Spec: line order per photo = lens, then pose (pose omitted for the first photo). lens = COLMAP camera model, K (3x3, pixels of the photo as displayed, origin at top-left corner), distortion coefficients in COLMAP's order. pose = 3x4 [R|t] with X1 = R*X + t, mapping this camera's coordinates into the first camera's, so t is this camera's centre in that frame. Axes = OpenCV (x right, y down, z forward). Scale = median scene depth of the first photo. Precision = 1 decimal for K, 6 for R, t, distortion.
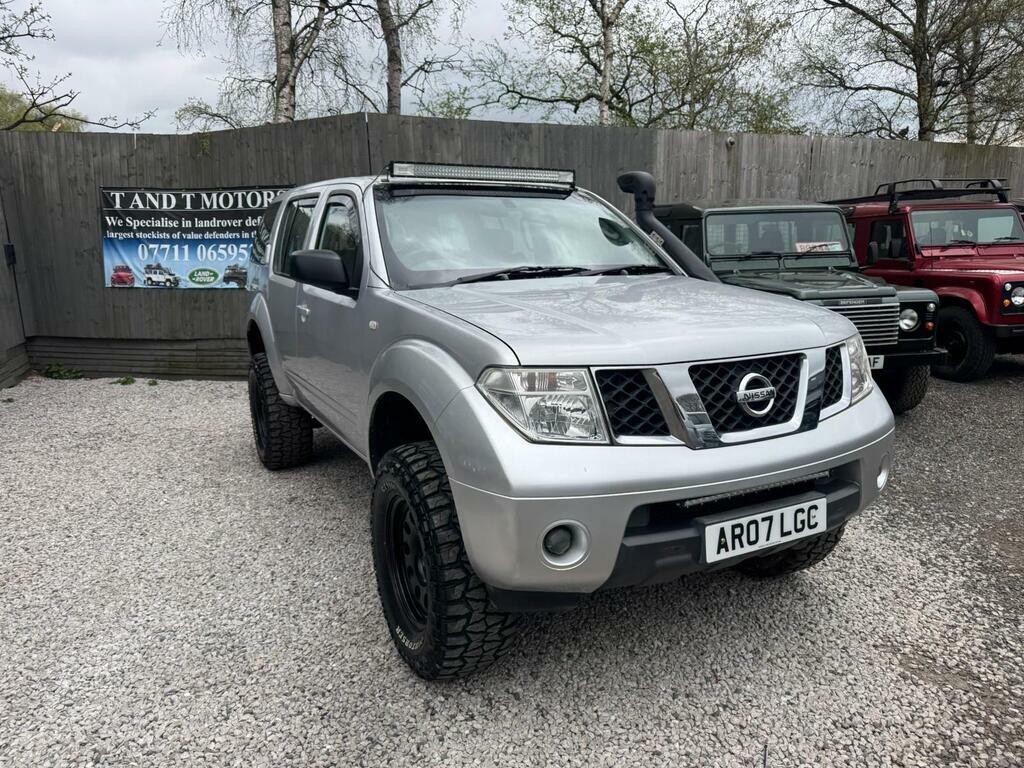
lens RADIAL K [[724.8, 0, 501.9], [0, 724.8, 385.4], [0, 0, 1]] dist [0.024796, -0.027977]
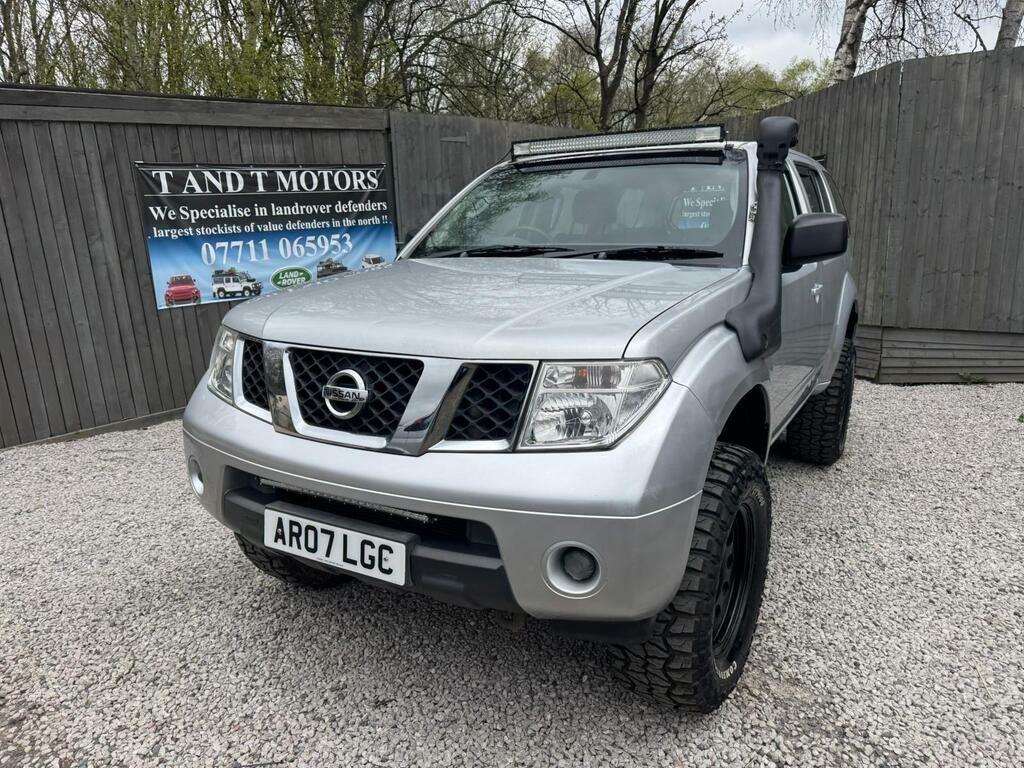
lens RADIAL K [[724.8, 0, 515.2], [0, 724.8, 383.4], [0, 0, 1]] dist [0.024796, -0.027977]
pose [[0.531109, 0.178765, -0.828231, 1.136434], [-0.153827, 0.981589, 0.113224, -0.126530], [0.833223, 0.067270, 0.548829, 0.656065]]
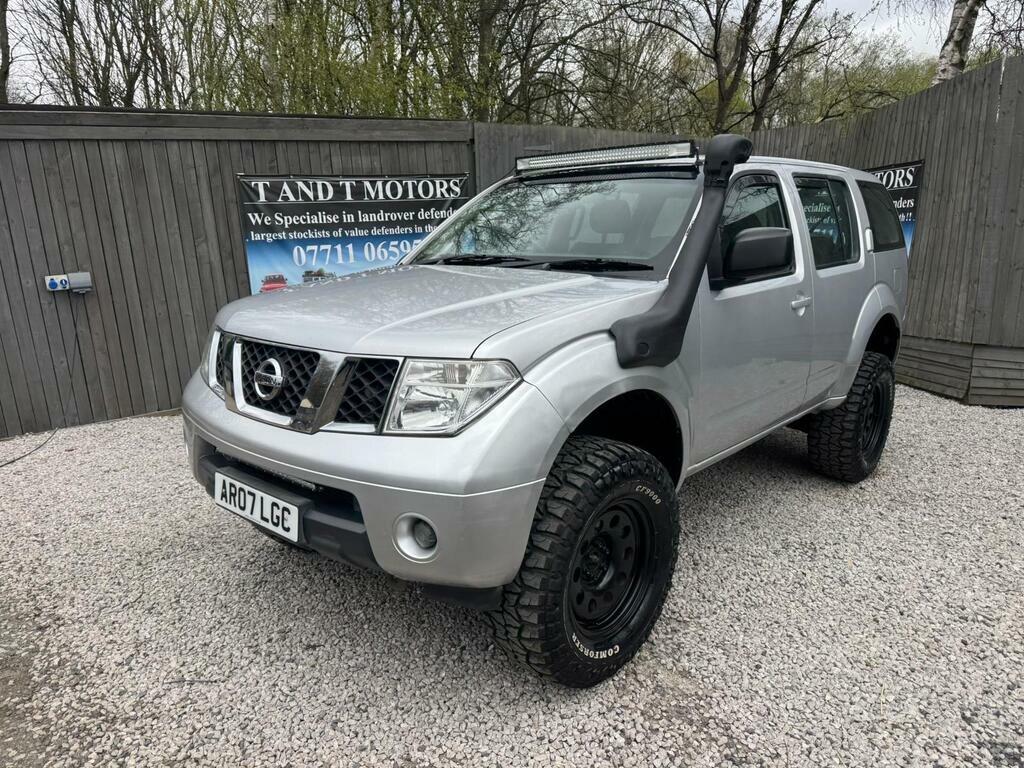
lens RADIAL K [[724.8, 0, 515.5], [0, 724.8, 390.4], [0, 0, 1]] dist [0.024796, -0.027977]
pose [[0.355690, 0.205262, -0.911785, 1.378252], [-0.176966, 0.972728, 0.149946, -0.184973], [0.917697, 0.108021, 0.382314, 0.885204]]
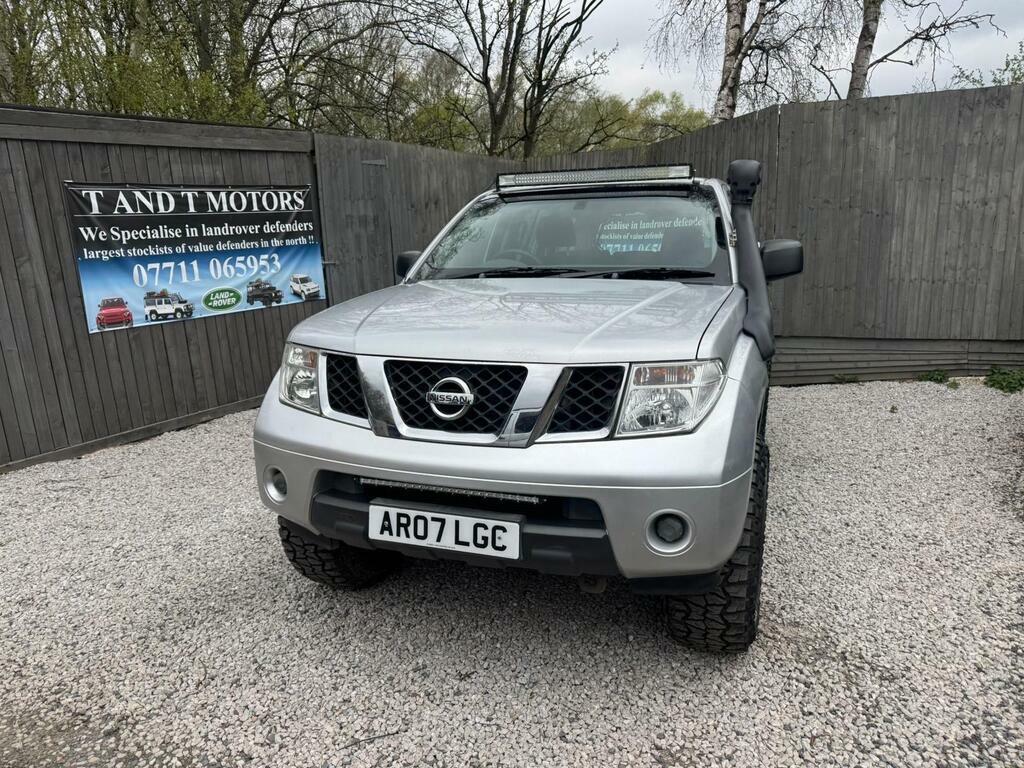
lens RADIAL K [[724.8, 0, 517.4], [0, 724.8, 381.1], [0, 0, 1]] dist [0.024796, -0.027977]
pose [[0.679746, 0.135927, -0.720742, 1.089585], [-0.134168, 0.989140, 0.060008, -0.081157], [0.721071, 0.055910, 0.690601, 0.349576]]
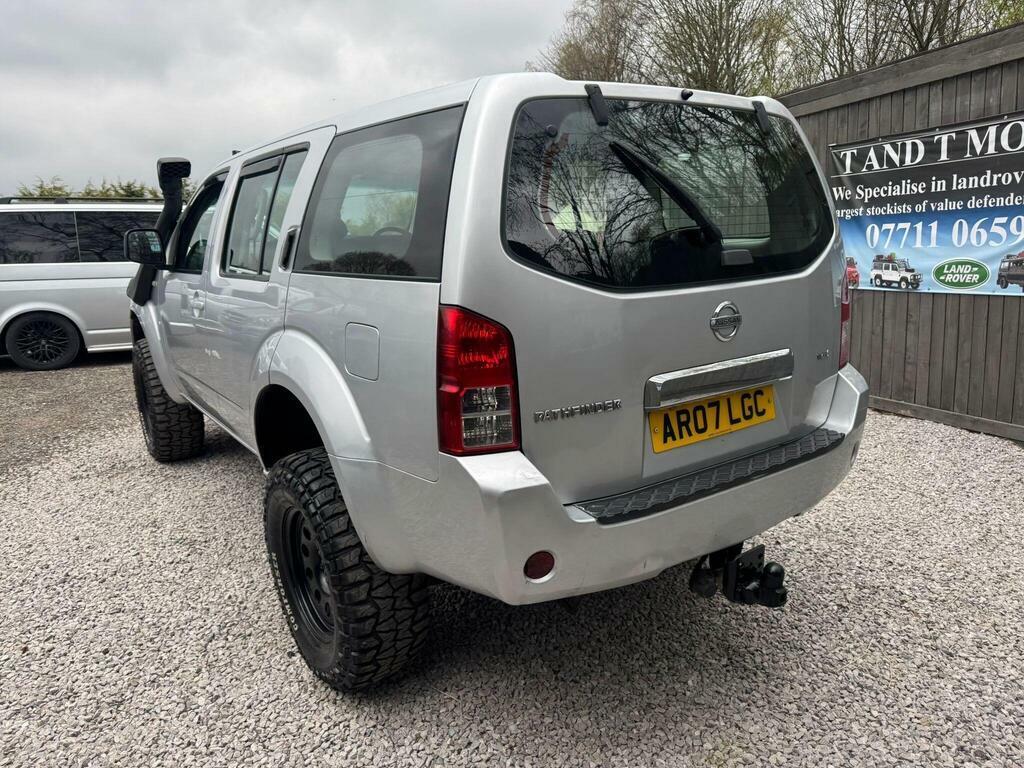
lens RADIAL K [[724.8, 0, 518.9], [0, 724.8, 386.0], [0, 0, 1]] dist [0.024796, -0.027977]
pose [[-0.991339, 0.065495, -0.113832, -0.248268], [0.013339, 0.912503, 0.408852, -0.674214], [0.130650, 0.403792, -0.905474, 3.410478]]
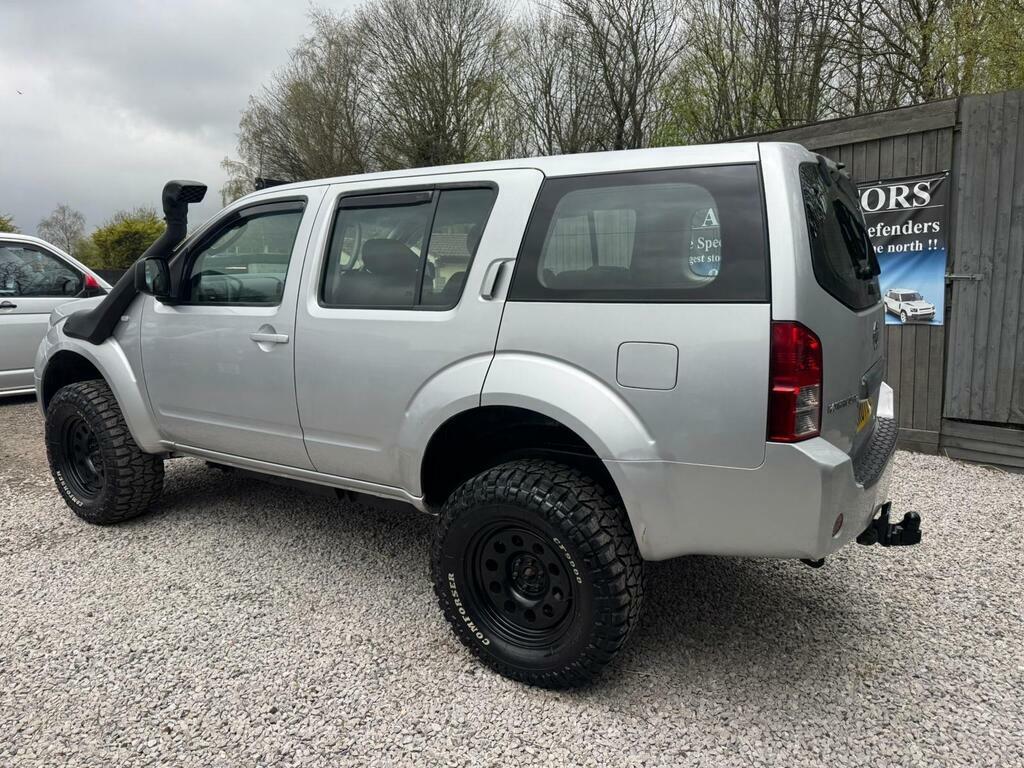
lens RADIAL K [[724.8, 0, 520.6], [0, 724.8, 394.4], [0, 0, 1]] dist [0.024796, -0.027977]
pose [[-0.865345, 0.106512, -0.489728, 0.481534], [-0.085215, 0.931658, 0.353202, -0.661314], [0.493879, 0.347374, -0.797129, 3.310073]]
